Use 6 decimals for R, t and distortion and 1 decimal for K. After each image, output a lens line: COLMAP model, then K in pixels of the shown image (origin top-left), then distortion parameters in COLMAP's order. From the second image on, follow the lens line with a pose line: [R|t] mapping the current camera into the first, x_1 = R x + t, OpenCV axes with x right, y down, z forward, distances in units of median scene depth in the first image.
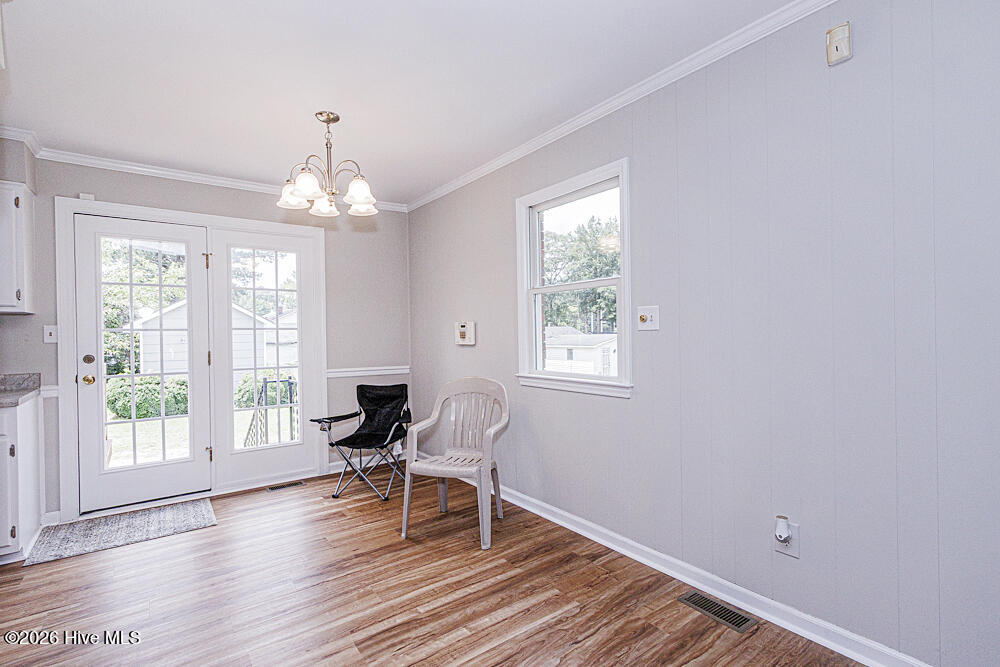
lens RADIAL K [[462.1, 0, 493.7], [0, 462.1, 334.0], [0, 0, 1]] dist [0.003926, -0.001090]
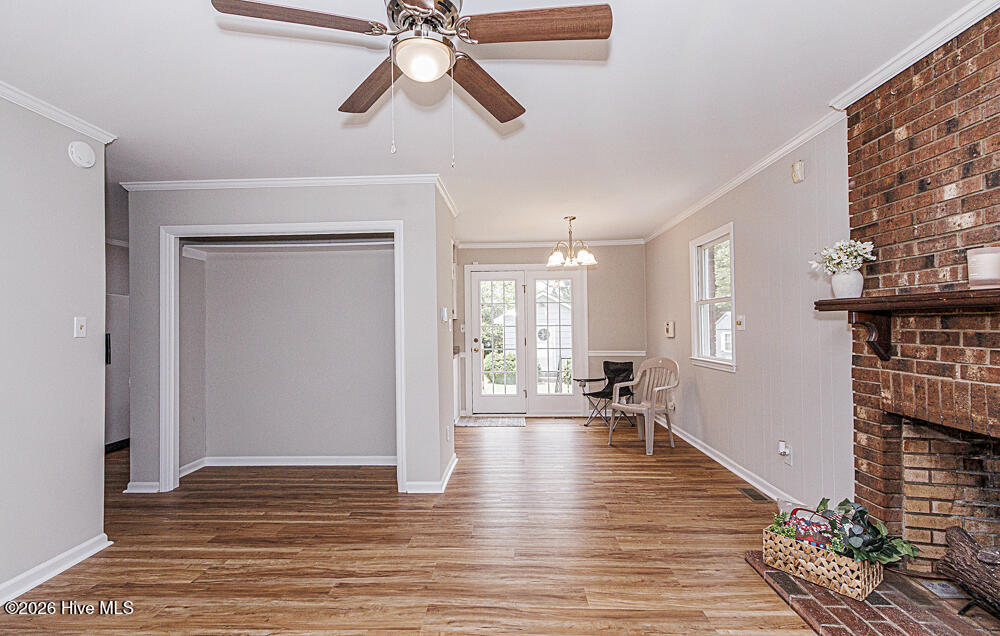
lens RADIAL K [[467.0, 0, 492.9], [0, 467.0, 323.9], [0, 0, 1]] dist [0.005162, -0.002176]
pose [[0.779306, 0.001993, -0.626640, 0.525366], [-0.001605, 0.999998, 0.001184, -0.023957], [0.626641, 0.000083, 0.779308, -0.618255]]
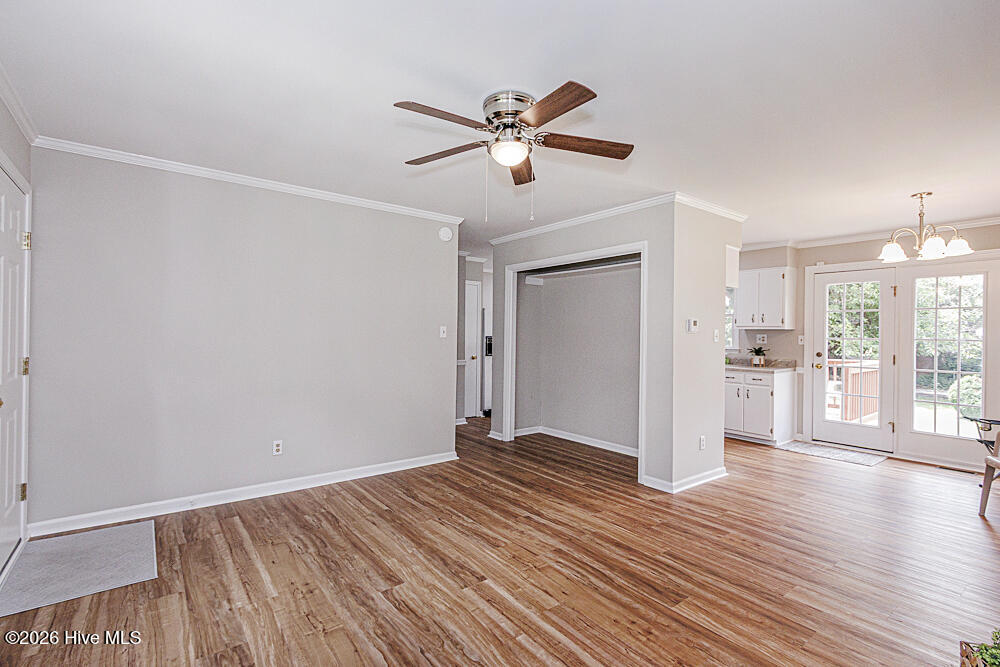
lens RADIAL K [[462.1, 0, 492.2], [0, 462.1, 336.2], [0, 0, 1]] dist [0.003926, -0.001090]
pose [[0.015530, 0.024241, -0.999586, 0.907764], [-0.015671, 0.999589, 0.023997, -0.040832], [0.999757, 0.015292, 0.015903, -0.291604]]
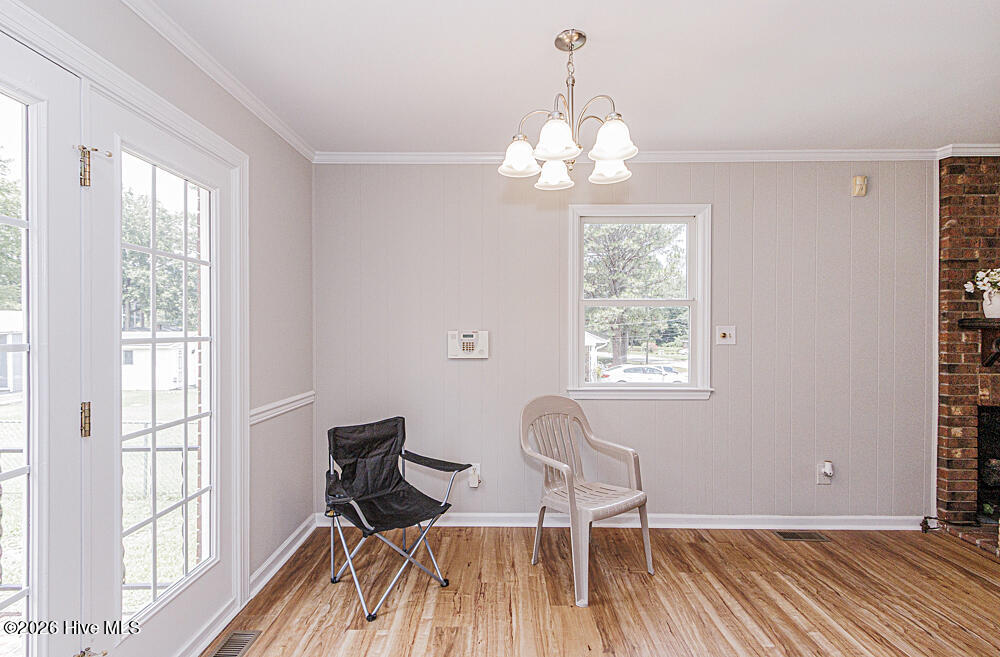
lens RADIAL K [[462.1, 0, 471.6], [0, 462.1, 326.3], [0, 0, 1]] dist [0.003926, -0.001090]
pose [[0.609215, 0.016447, 0.792835, -0.857207], [-0.008994, 0.999864, -0.013831, -0.026691], [-0.792954, 0.001295, 0.609280, 0.598284]]
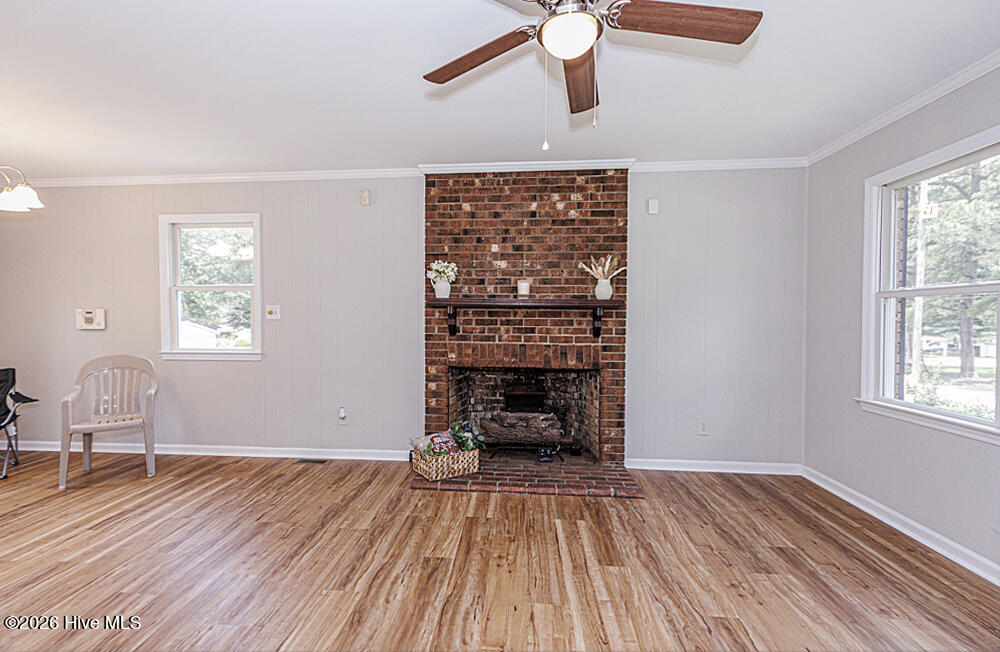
lens RADIAL K [[467.0, 0, 476.3], [0, 467.0, 330.3], [0, 0, 1]] dist [0.005162, -0.002176]
pose [[0.666101, -0.005965, 0.745838, -0.344834], [-0.010776, 0.999787, 0.017620, -0.004447], [-0.745784, -0.019774, 0.665894, -0.538688]]
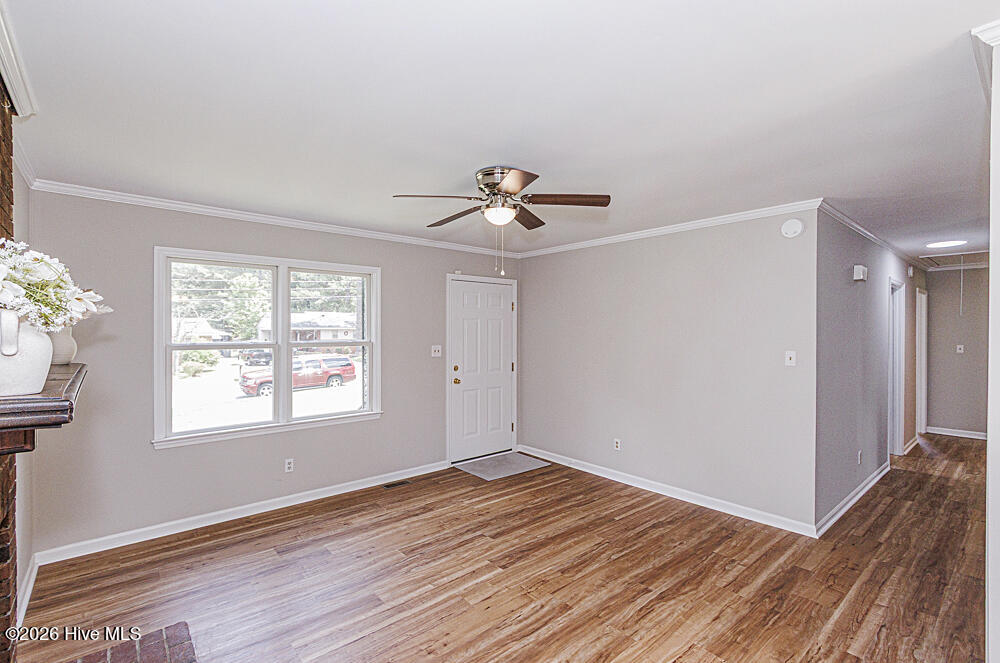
lens RADIAL K [[462.1, 0, 490.4], [0, 462.1, 332.4], [0, 0, 1]] dist [0.003926, -0.001090]
pose [[-0.997826, 0.018052, -0.063379, 0.209254], [0.017335, 0.999780, 0.011845, -0.105886], [0.063579, 0.010721, -0.997919, 0.655750]]
